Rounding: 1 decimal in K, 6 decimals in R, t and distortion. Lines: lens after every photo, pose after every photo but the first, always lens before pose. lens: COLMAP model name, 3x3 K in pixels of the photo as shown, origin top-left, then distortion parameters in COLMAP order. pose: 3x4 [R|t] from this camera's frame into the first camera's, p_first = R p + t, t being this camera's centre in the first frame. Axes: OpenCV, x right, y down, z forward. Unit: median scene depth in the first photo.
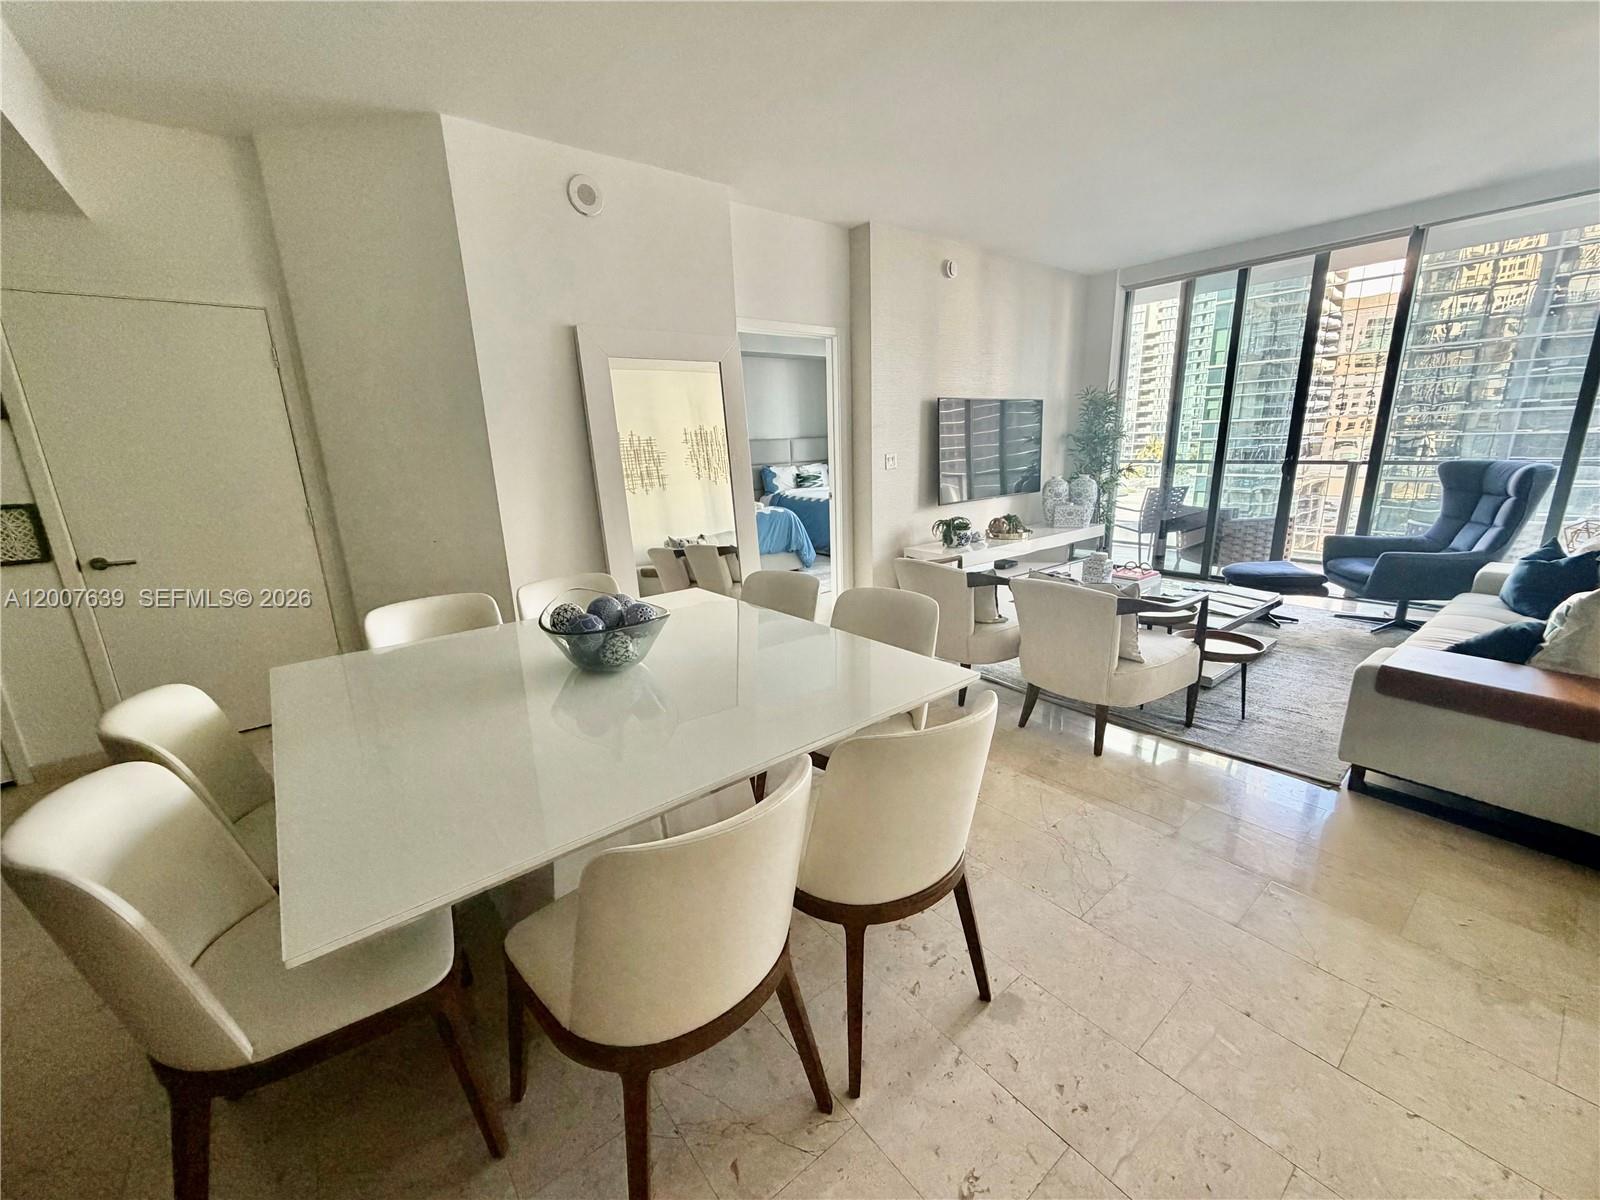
lens RADIAL K [[635.3, 0, 797.0], [0, 635.3, 602.7], [0, 0, 1]] dist [-0.001328, -0.000133]
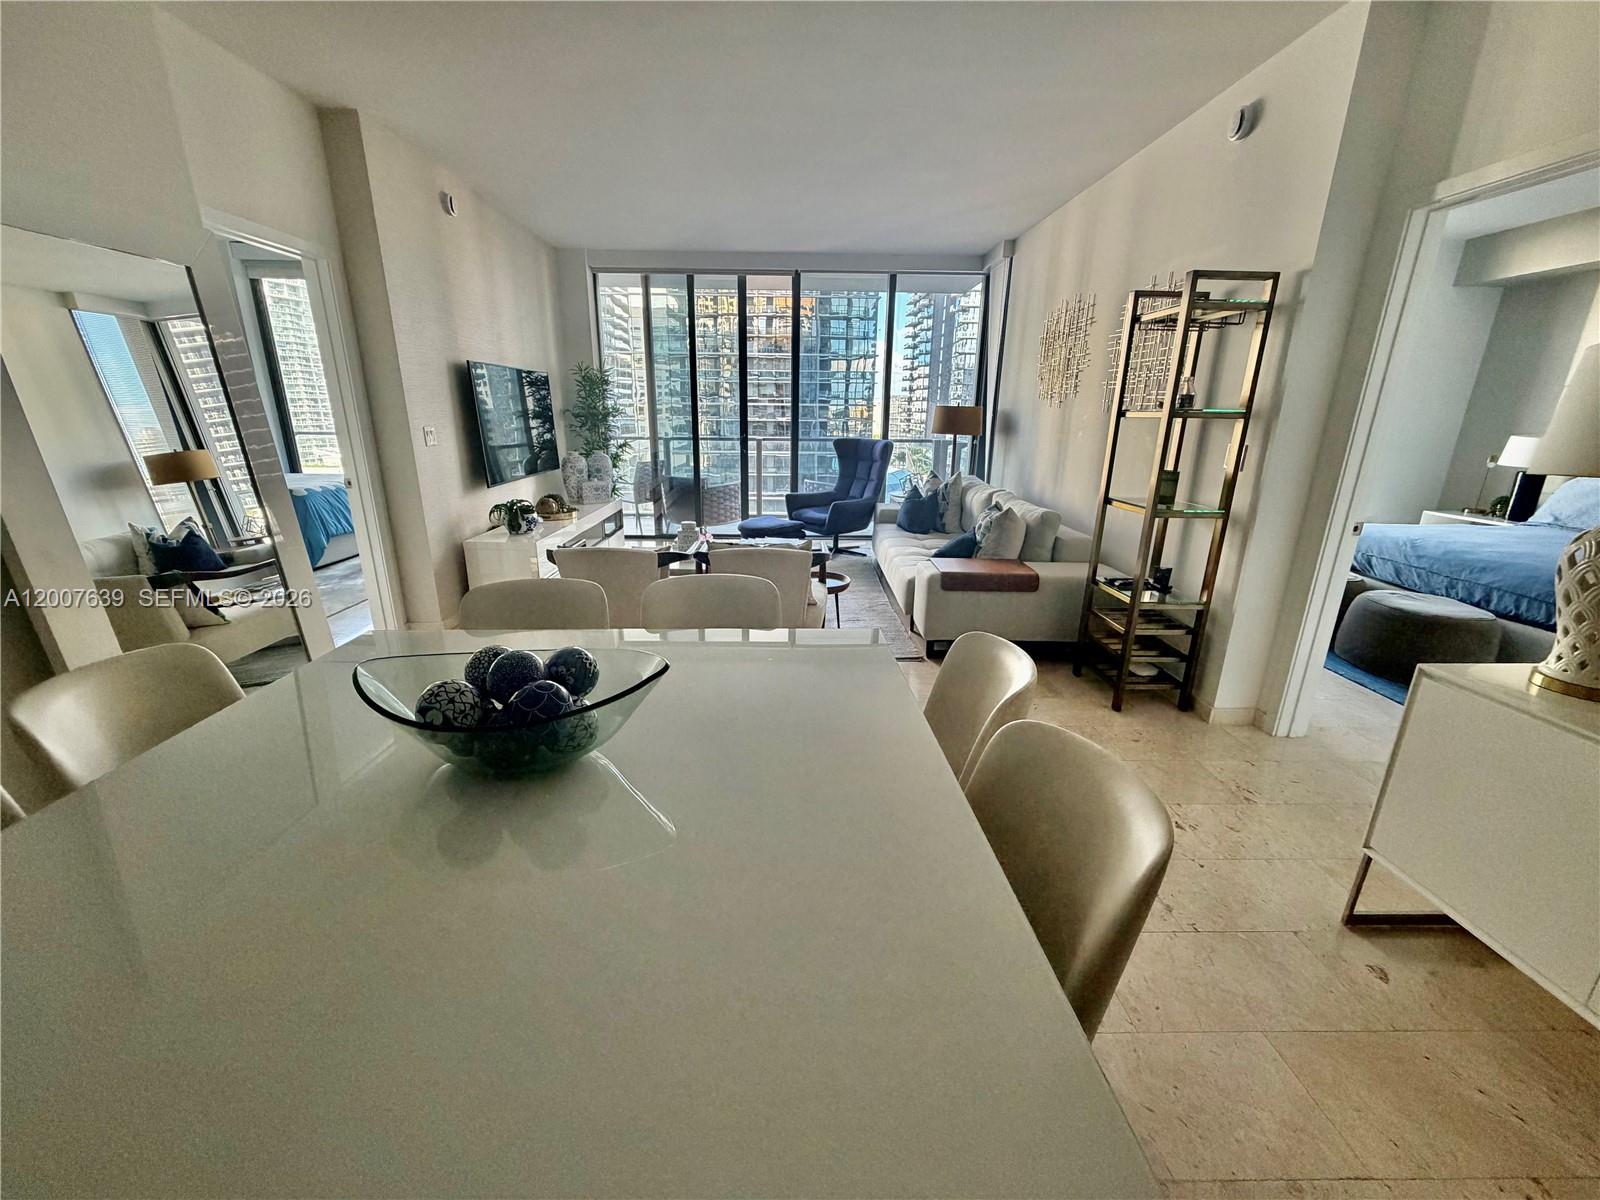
lens RADIAL K [[635.3, 0, 796.8], [0, 635.3, 603.1], [0, 0, 1]] dist [-0.001328, -0.000133]
pose [[0.606889, -0.195024, 0.770488, -0.226817], [0.168531, 0.978960, 0.115046, -0.029795], [-0.776713, 0.060031, 0.626988, 0.148196]]
